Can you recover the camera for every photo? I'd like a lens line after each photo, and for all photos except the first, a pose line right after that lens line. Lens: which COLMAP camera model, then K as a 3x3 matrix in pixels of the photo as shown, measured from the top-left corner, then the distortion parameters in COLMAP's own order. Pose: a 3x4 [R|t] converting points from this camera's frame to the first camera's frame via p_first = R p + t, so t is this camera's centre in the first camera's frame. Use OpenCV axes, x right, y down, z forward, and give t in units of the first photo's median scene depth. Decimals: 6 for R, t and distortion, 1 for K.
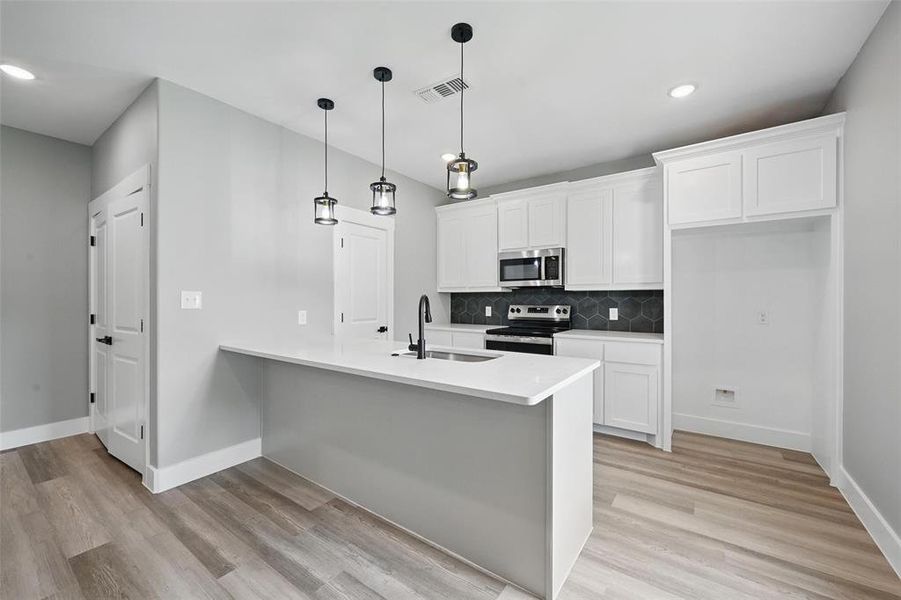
lens RADIAL K [[357.2, 0, 454.3], [0, 357.2, 300.3], [0, 0, 1]] dist [-0.002734, 0.001492]
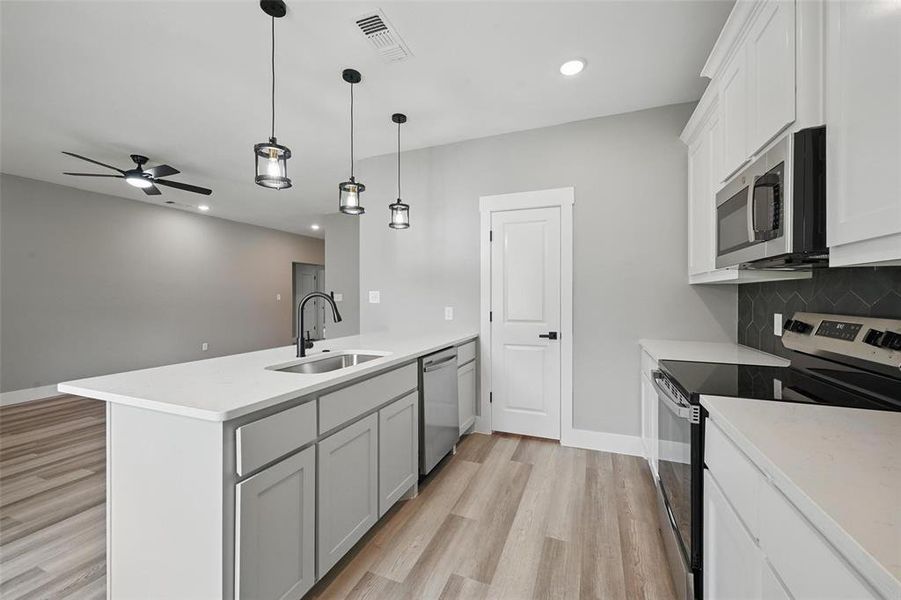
lens RADIAL K [[353.4, 0, 449.6], [0, 353.4, 296.2], [0, 0, 1]] dist [0.002461, -0.000854]
pose [[0.229340, -0.000301, -0.973346, 0.612504], [-0.002527, 0.999996, -0.000905, -0.003168], [0.973343, 0.002667, 0.229338, 0.754938]]
